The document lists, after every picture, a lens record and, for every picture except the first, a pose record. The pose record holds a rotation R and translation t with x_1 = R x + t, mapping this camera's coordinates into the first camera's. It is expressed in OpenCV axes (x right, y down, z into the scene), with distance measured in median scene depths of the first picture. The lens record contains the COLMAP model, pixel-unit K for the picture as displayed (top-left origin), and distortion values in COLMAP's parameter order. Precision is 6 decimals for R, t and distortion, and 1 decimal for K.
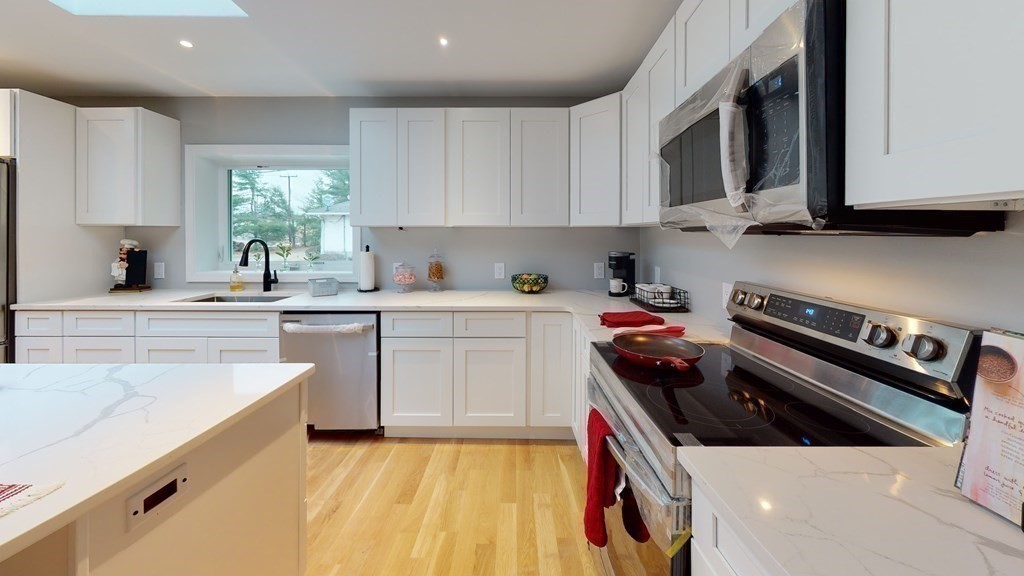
lens RADIAL K [[359.1, 0, 511.1], [0, 359.1, 293.4], [0, 0, 1]] dist [-0.001960, 0.000165]
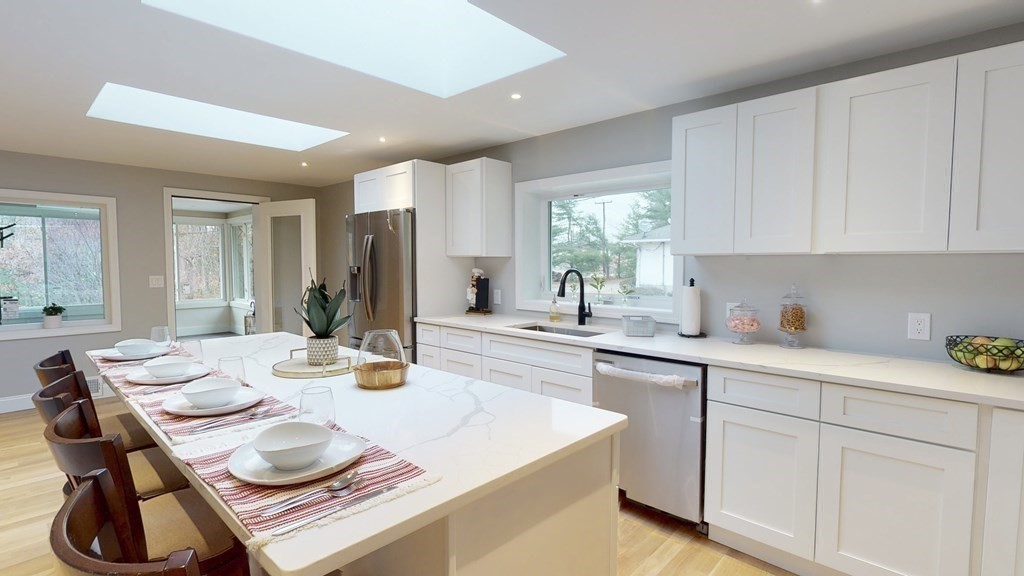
lens RADIAL K [[472.0, 0, 509.4], [0, 472.0, 289.4], [0, 0, 1]] dist [-0.000465, -0.000084]
pose [[0.732199, 0.038369, -0.680009, -0.000379], [0.000451, 0.998384, 0.056819, -0.170770], [0.681091, -0.041910, 0.730999, -0.001235]]
